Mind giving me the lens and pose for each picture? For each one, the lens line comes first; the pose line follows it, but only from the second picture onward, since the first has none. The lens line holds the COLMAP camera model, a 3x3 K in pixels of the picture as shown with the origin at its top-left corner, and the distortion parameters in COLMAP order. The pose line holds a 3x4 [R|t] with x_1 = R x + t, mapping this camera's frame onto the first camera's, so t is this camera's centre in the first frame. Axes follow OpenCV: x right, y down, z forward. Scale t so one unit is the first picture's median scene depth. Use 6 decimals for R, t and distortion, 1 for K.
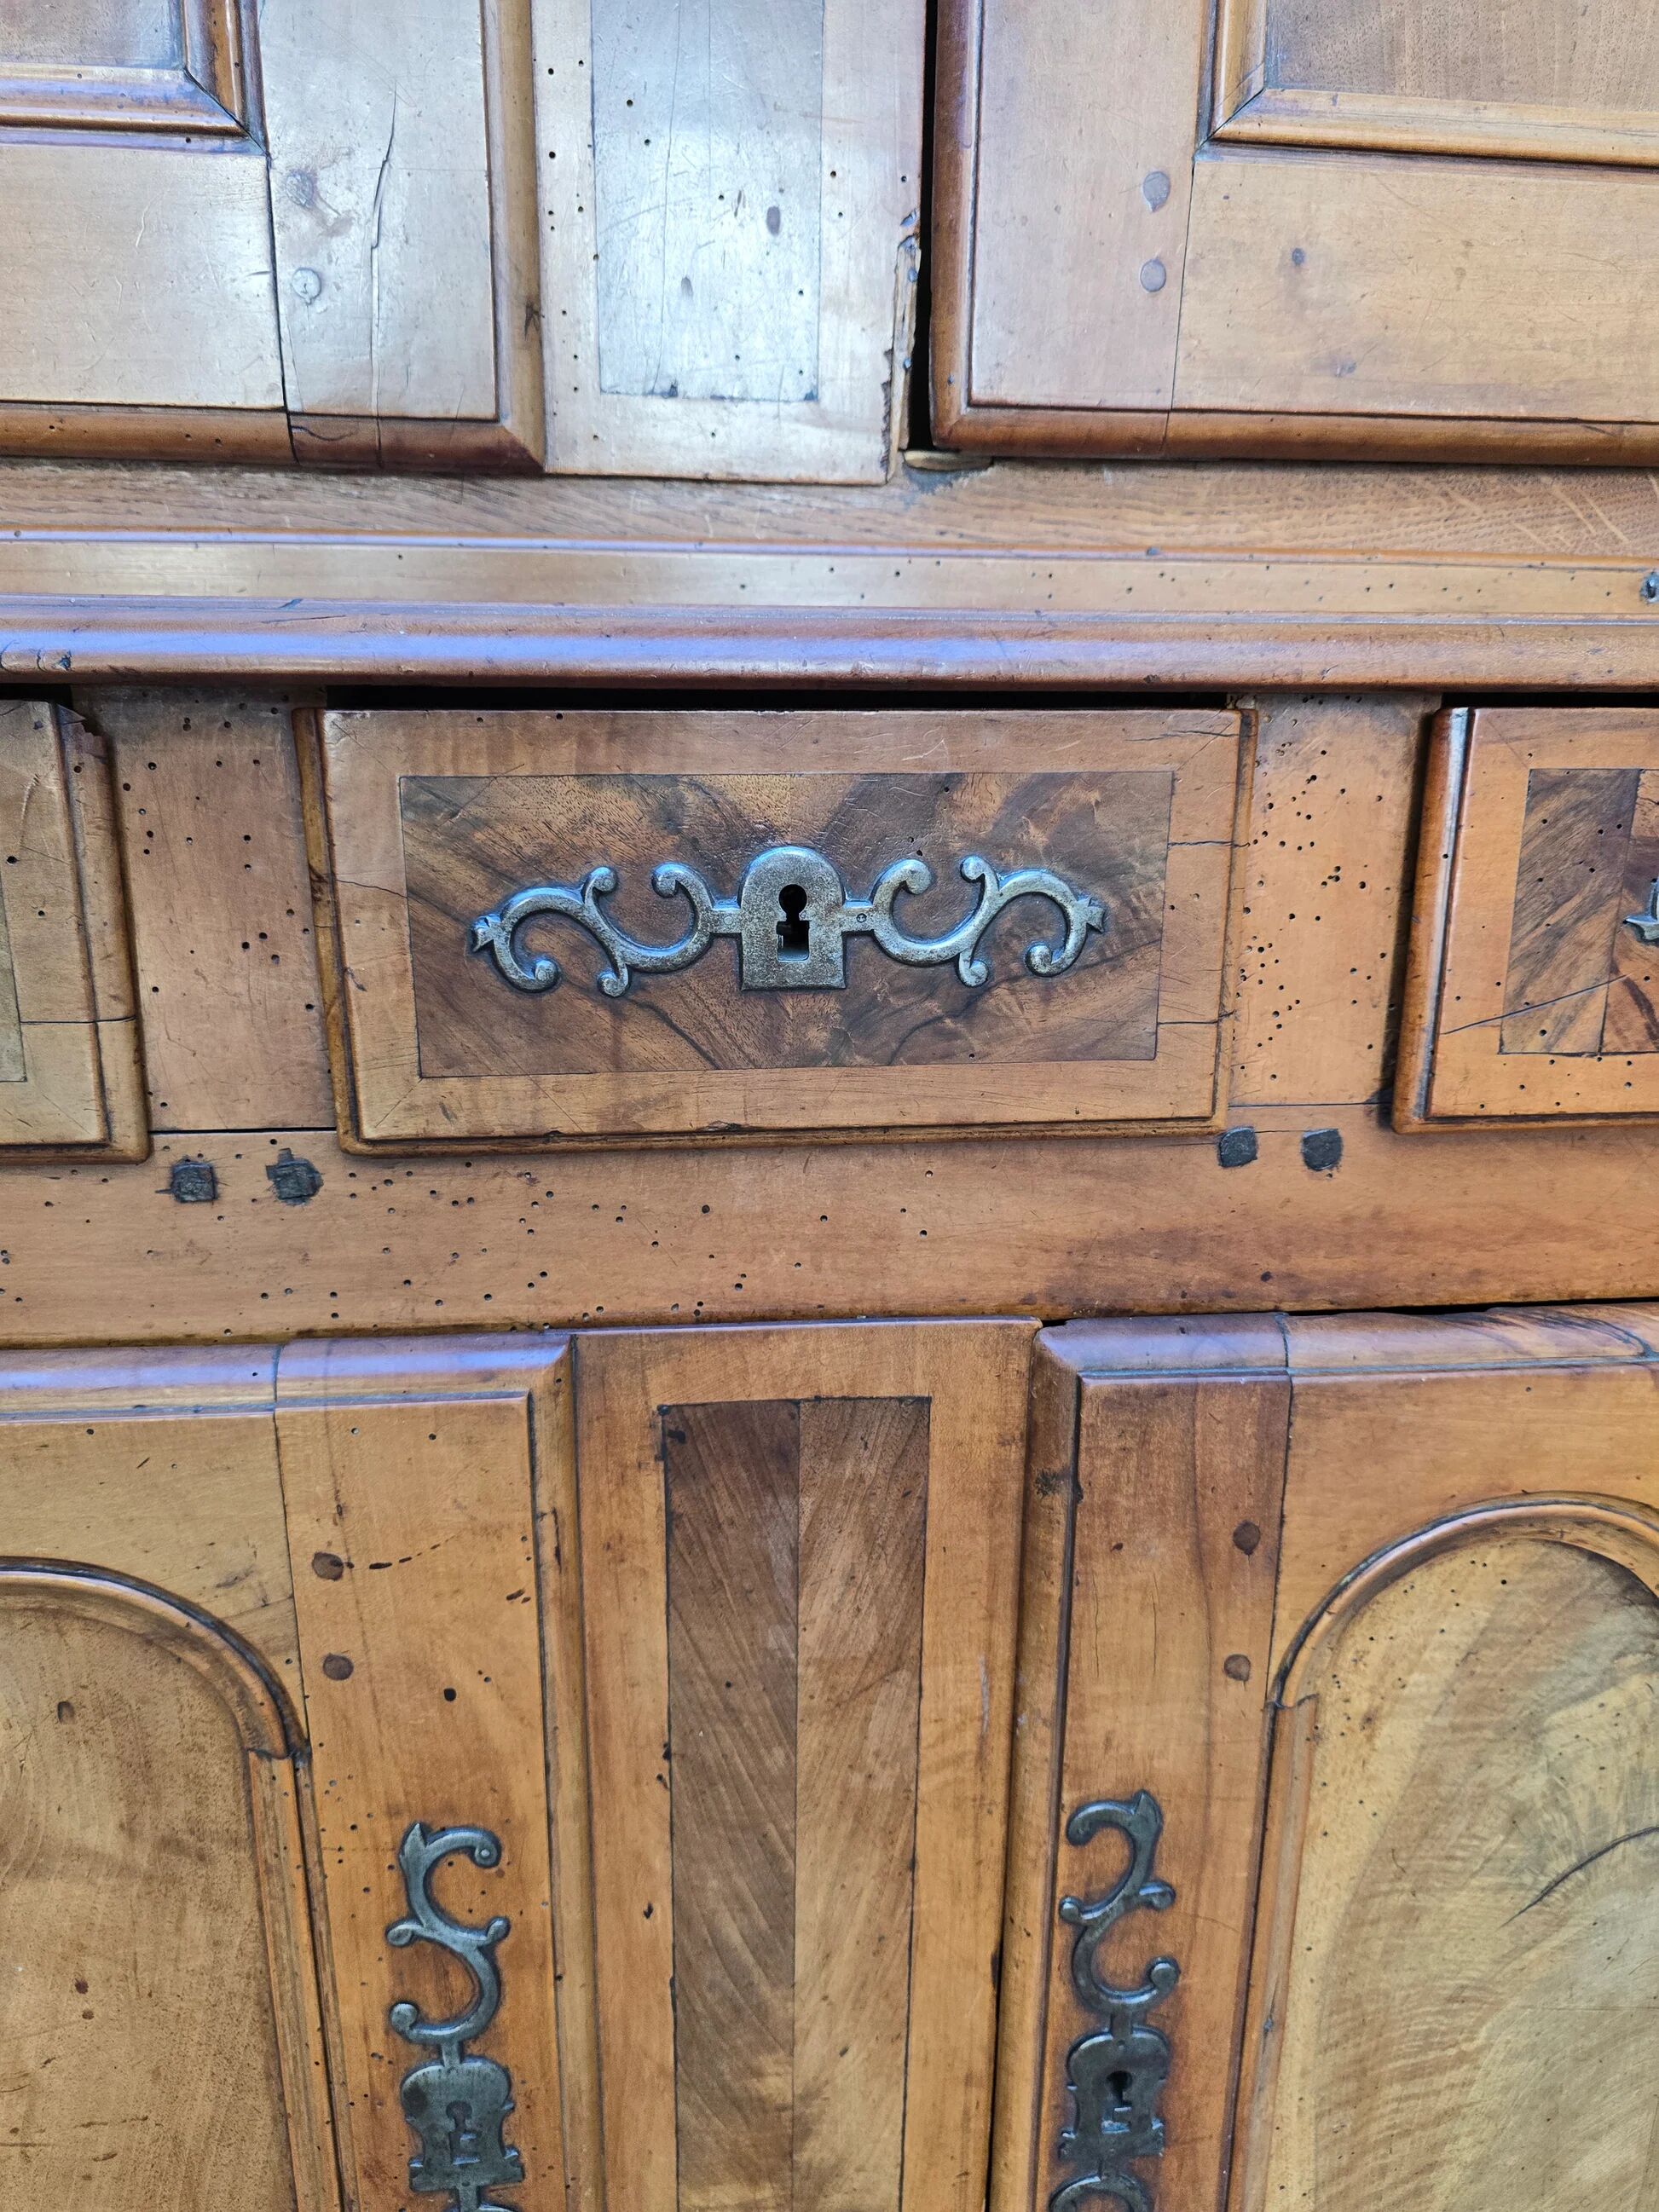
lens RADIAL K [[1500.2, 0, 835.0], [0, 1500.2, 1113.2], [0, 0, 1]] dist [0.052083, -0.047336]
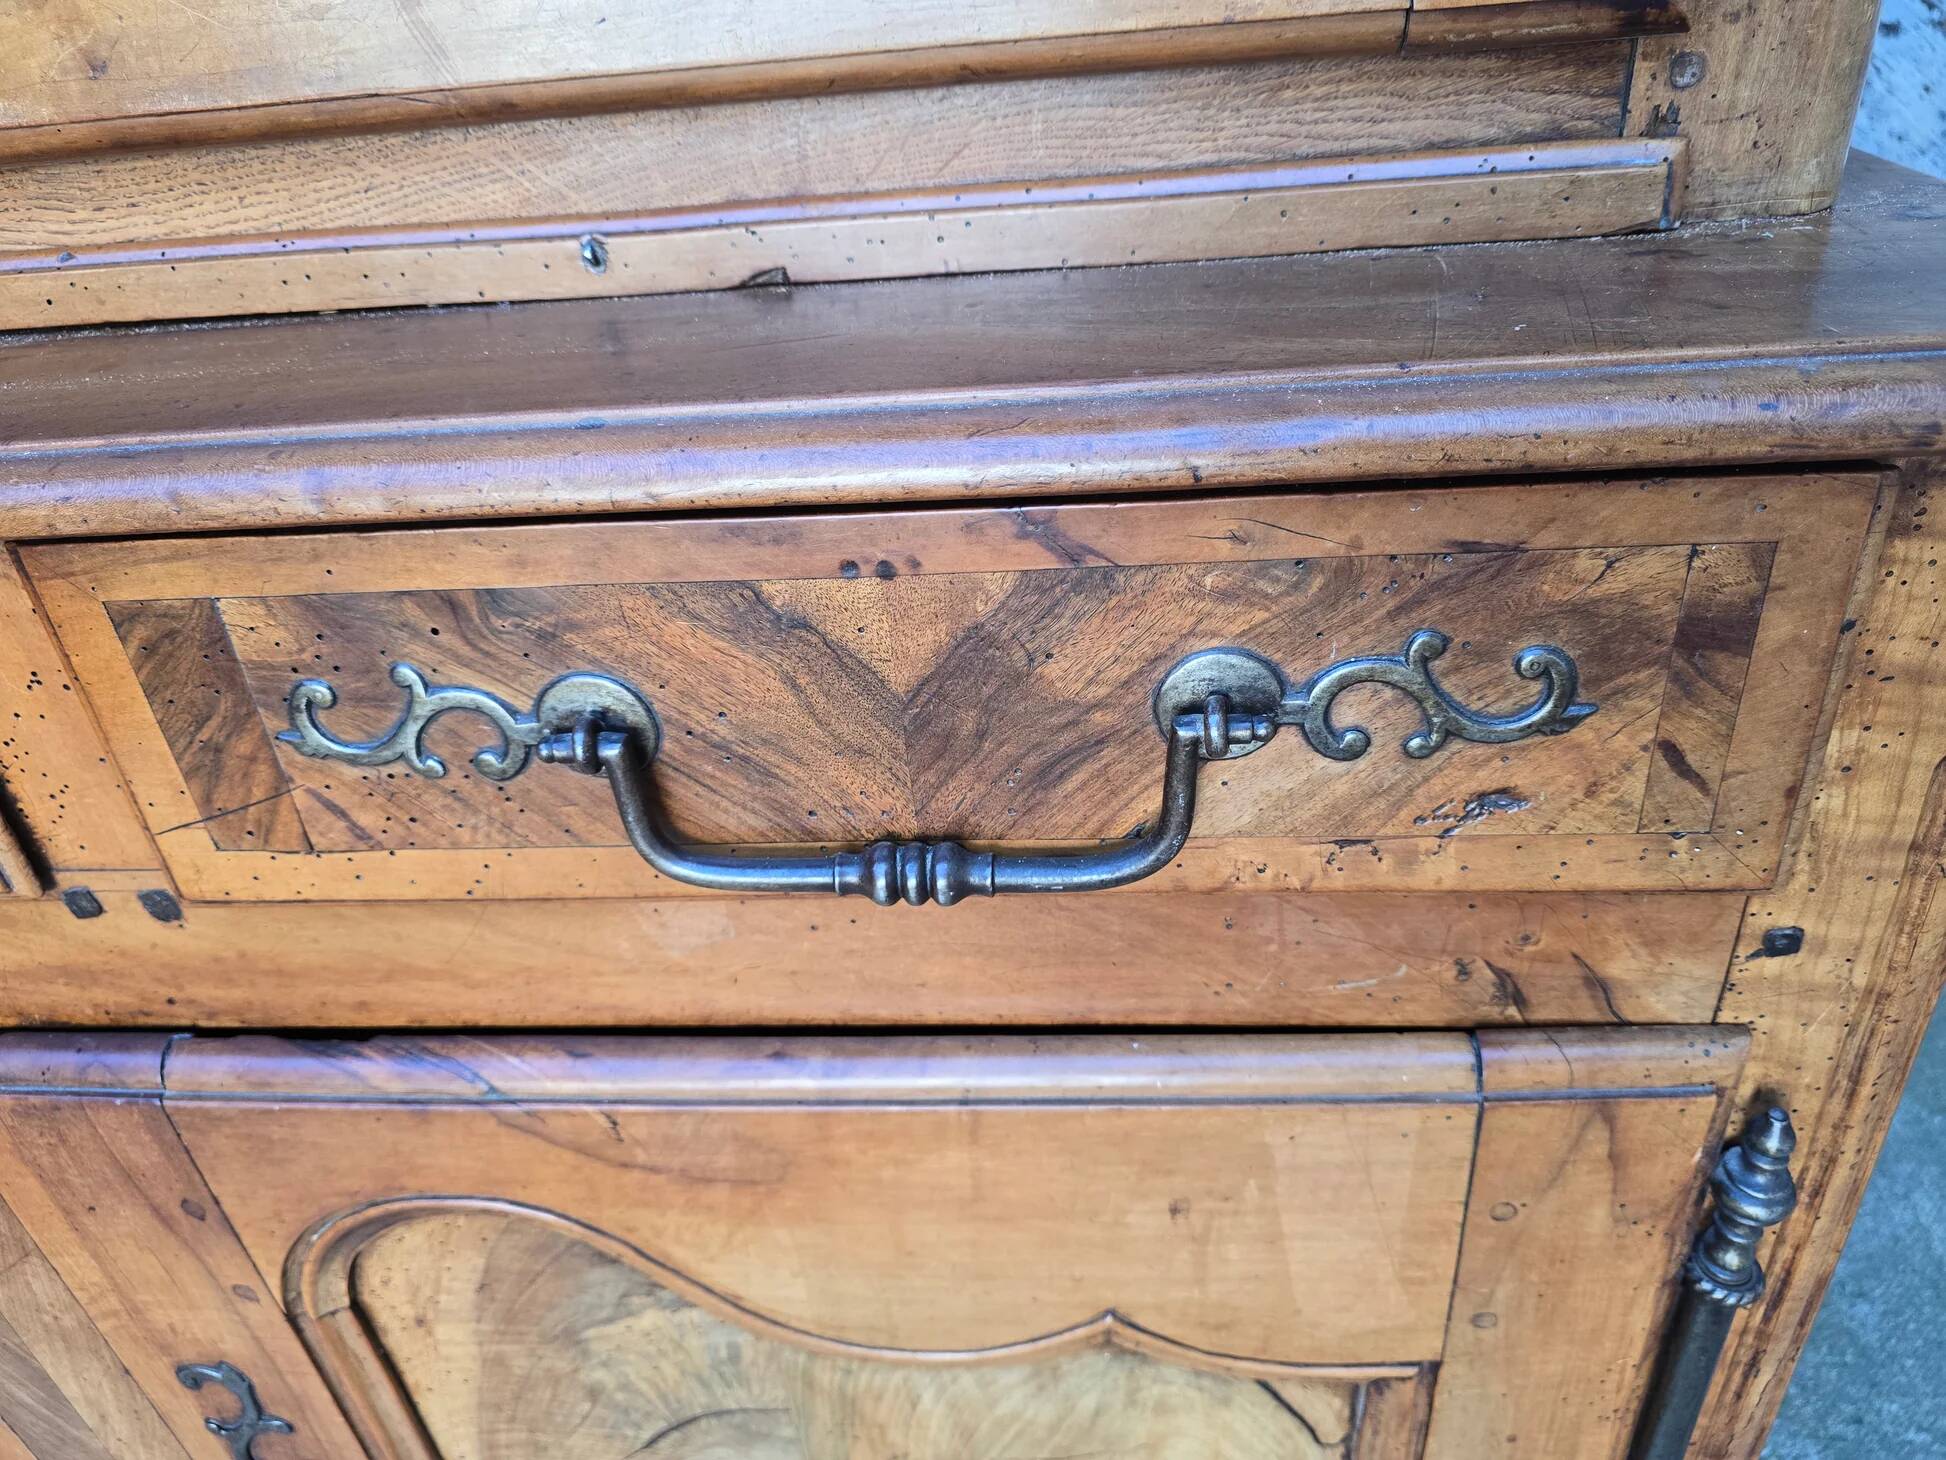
lens RADIAL K [[1323.4, 0, 986.1], [0, 1323.4, 719.2], [0, 0, 1]] dist [0.044045, -0.039572]
pose [[0.978455, 0.022462, -0.205233, 1.058122], [0.033005, 0.964263, 0.262883, -0.321907], [0.203804, -0.263993, 0.942747, 0.271048]]
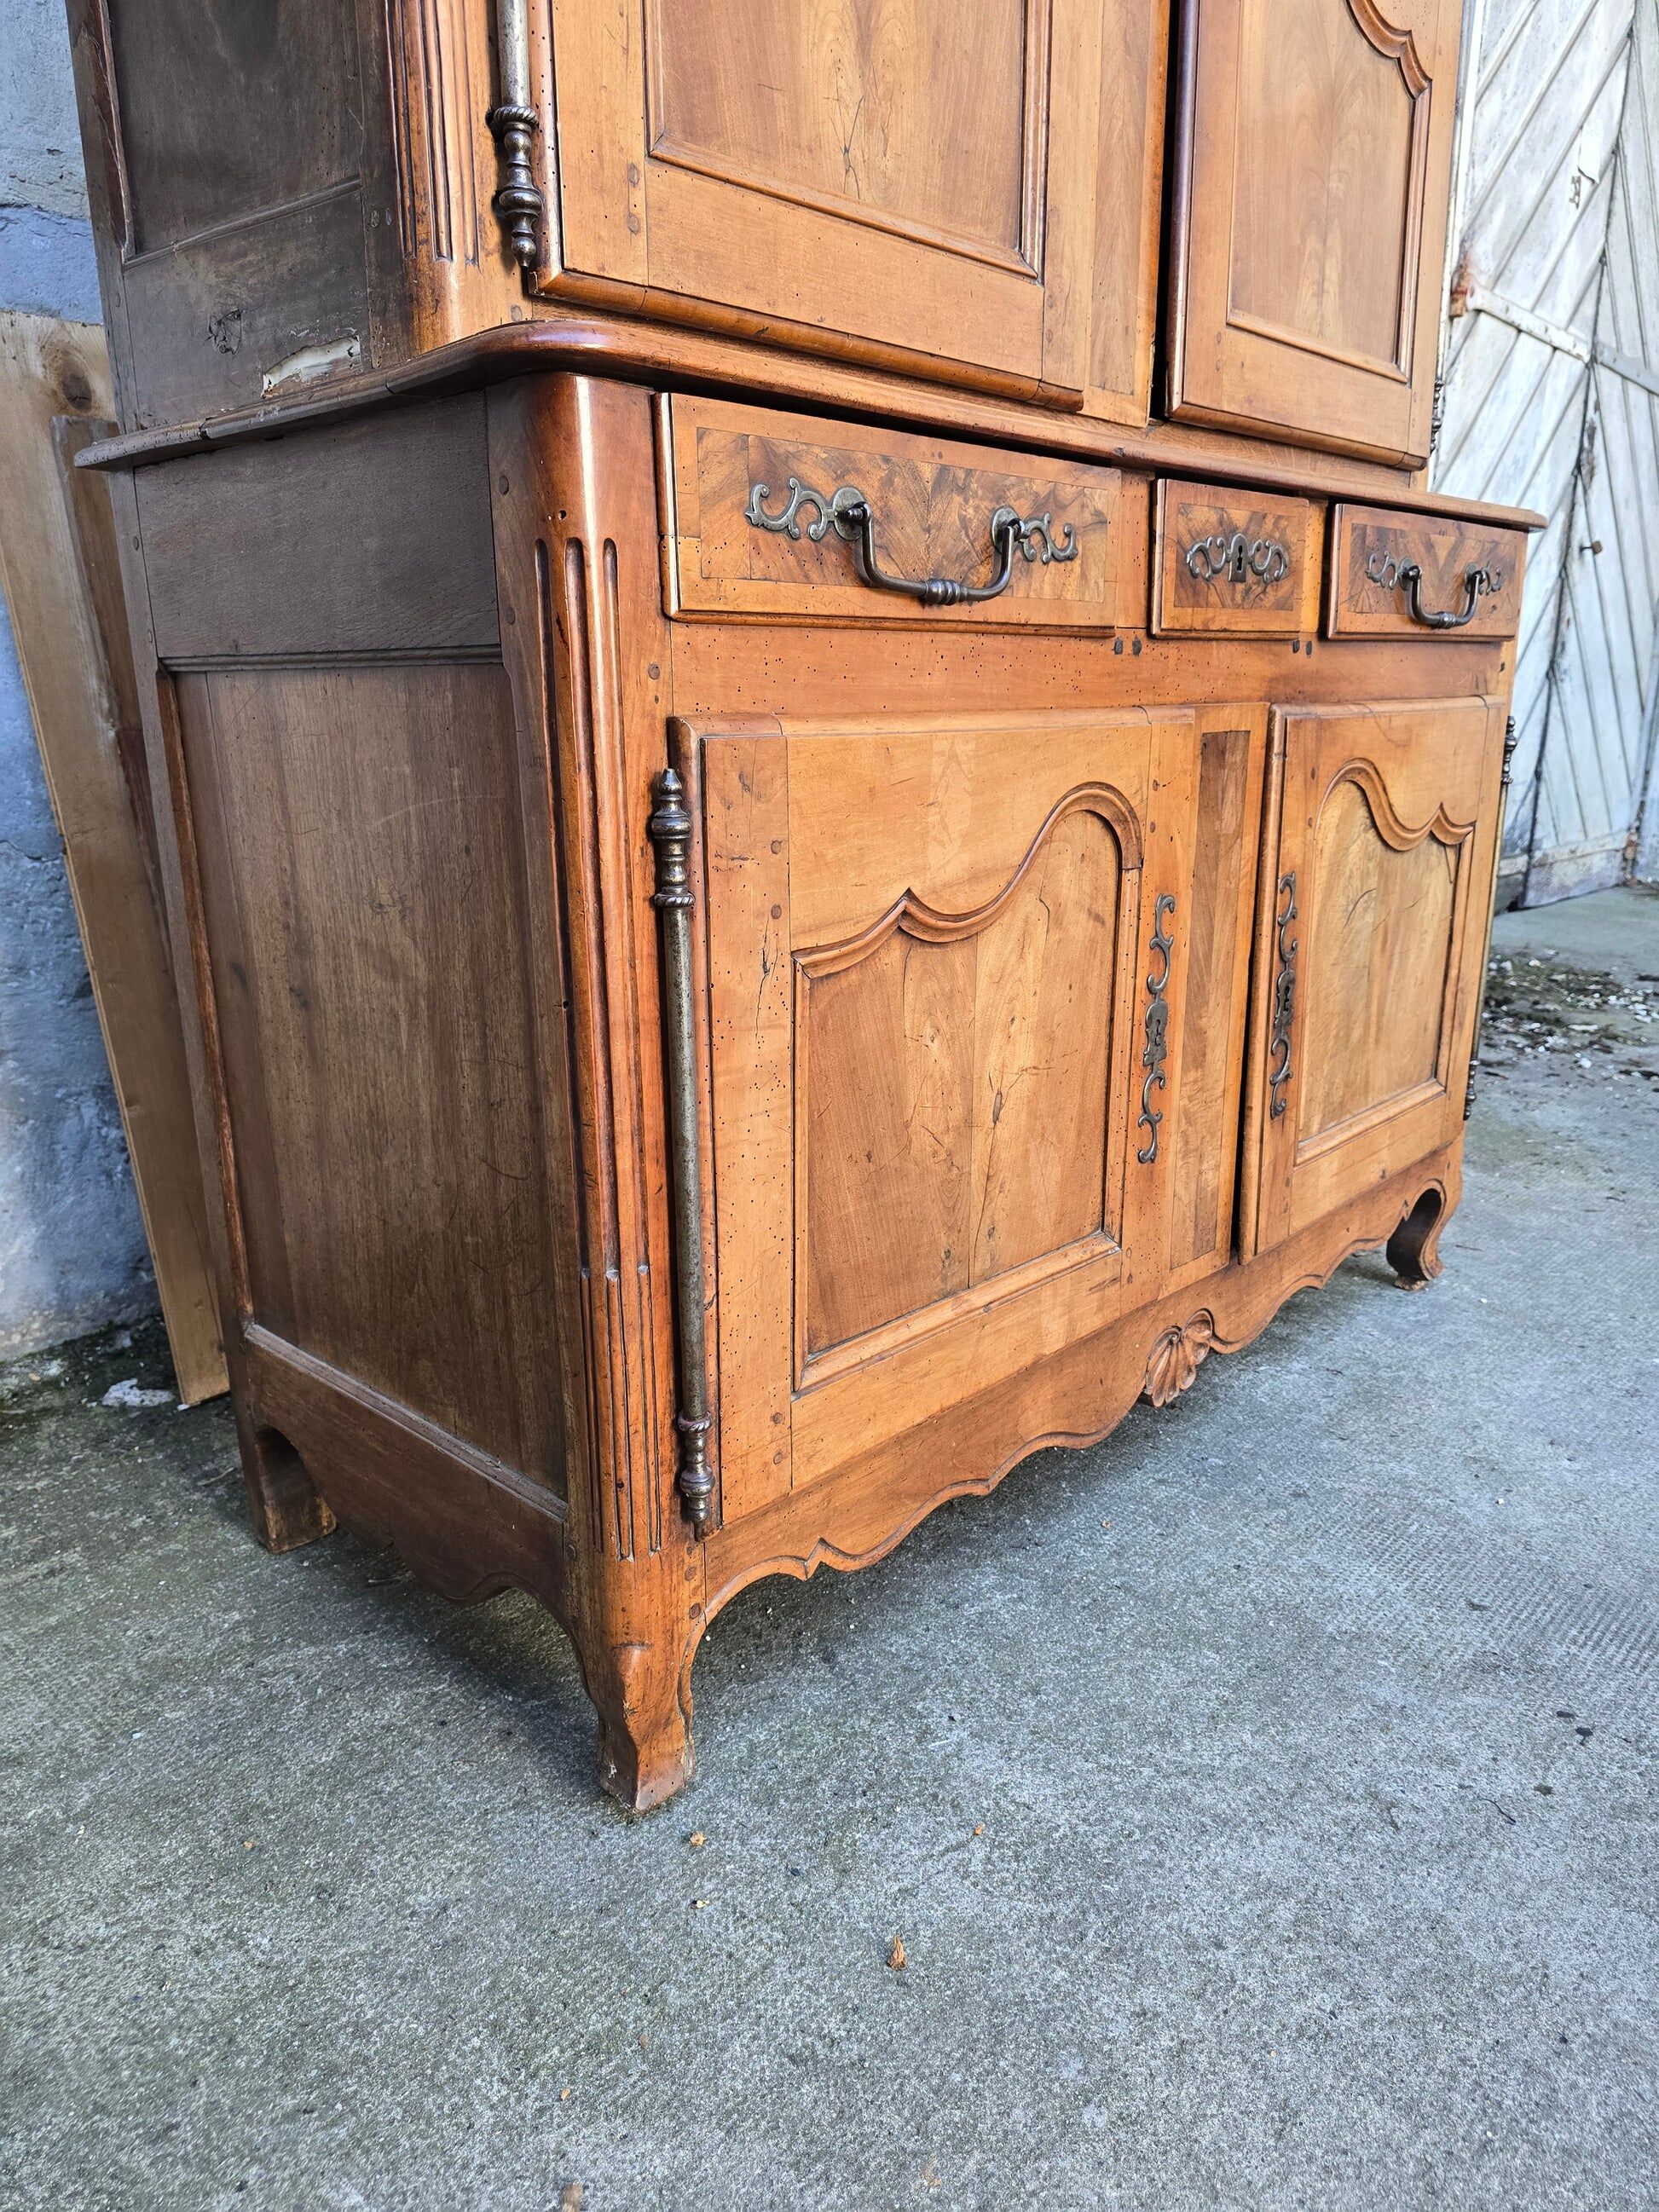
lens RADIAL K [[1500.2, 0, 861.5], [0, 1500.2, 1098.6], [0, 0, 1]] dist [0.052083, -0.047336]
pose [[0.751855, -0.192236, 0.630681, -2.554910], [0.209522, 0.976630, 0.047907, 0.596756], [-0.625151, 0.096122, 0.774562, -0.783620]]
